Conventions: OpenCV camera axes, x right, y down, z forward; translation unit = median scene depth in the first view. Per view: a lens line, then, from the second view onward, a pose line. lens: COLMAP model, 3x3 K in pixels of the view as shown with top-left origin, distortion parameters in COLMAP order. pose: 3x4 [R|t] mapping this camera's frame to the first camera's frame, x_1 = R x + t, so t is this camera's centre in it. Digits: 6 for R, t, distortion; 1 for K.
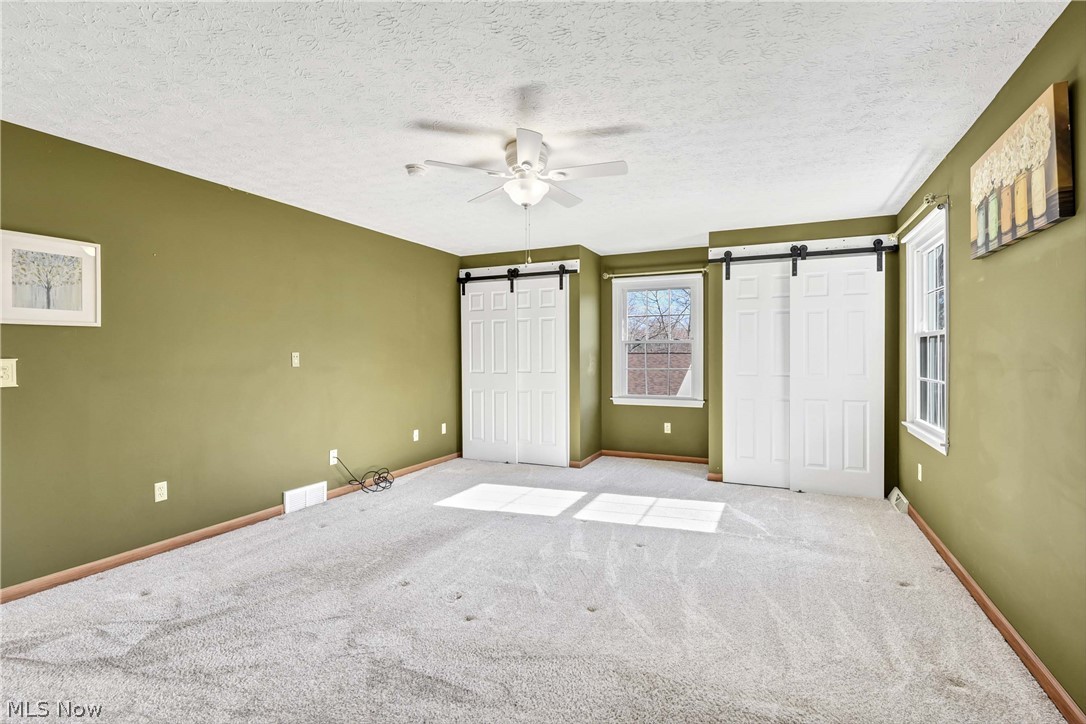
lens RADIAL K [[517.9, 0, 549.3], [0, 517.9, 358.7], [0, 0, 1]] dist [0.000940, -0.008026]
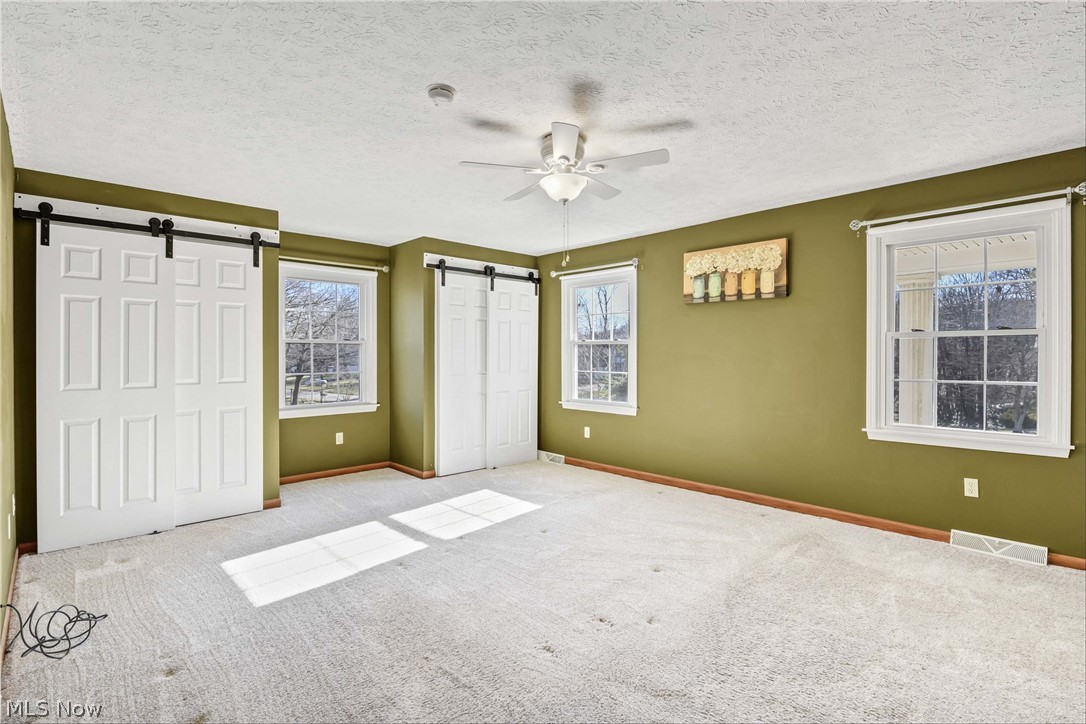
lens RADIAL K [[517.9, 0, 554.8], [0, 517.9, 355.7], [0, 0, 1]] dist [0.000940, -0.008026]
pose [[0.371588, -0.001092, 0.928397, -0.591024], [0.010199, 0.999944, -0.002906, -0.003053], [-0.928342, 0.010549, 0.371578, 0.411595]]
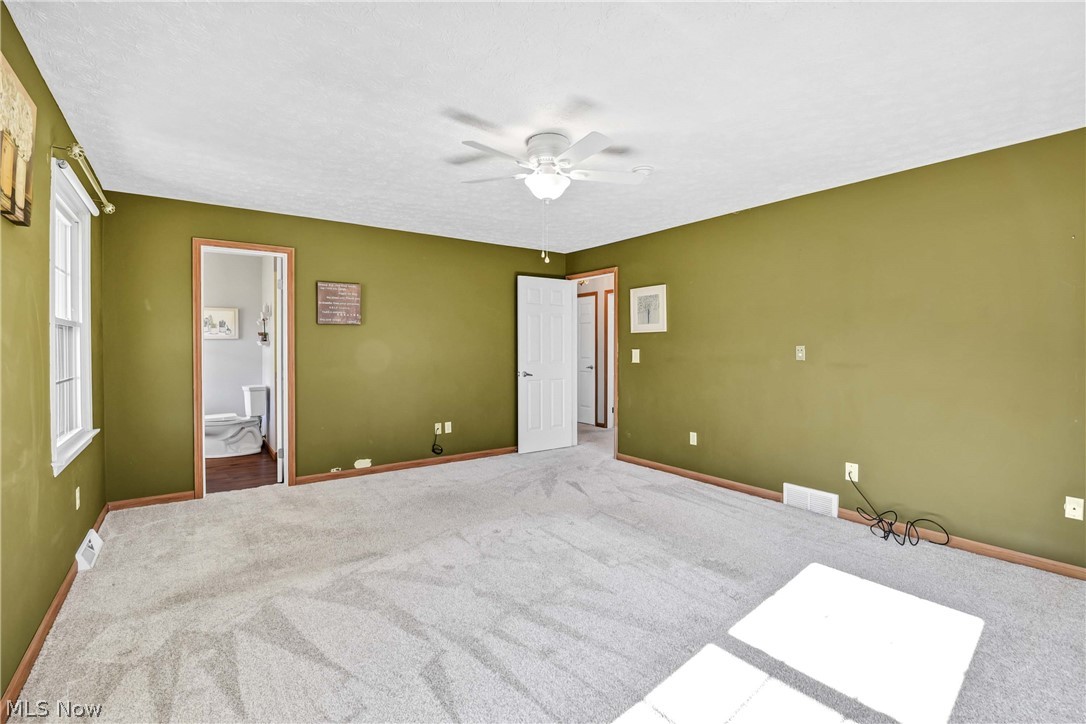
lens RADIAL K [[495.2, 0, 545.9], [0, 495.2, 359.1], [0, 0, 1]] dist [-0.001172, -0.003246]
pose [[-0.502326, 0.018260, -0.864485, 0.482459], [-0.009357, 0.999604, 0.026551, -0.005618], [0.864628, 0.021426, -0.501956, 0.920825]]
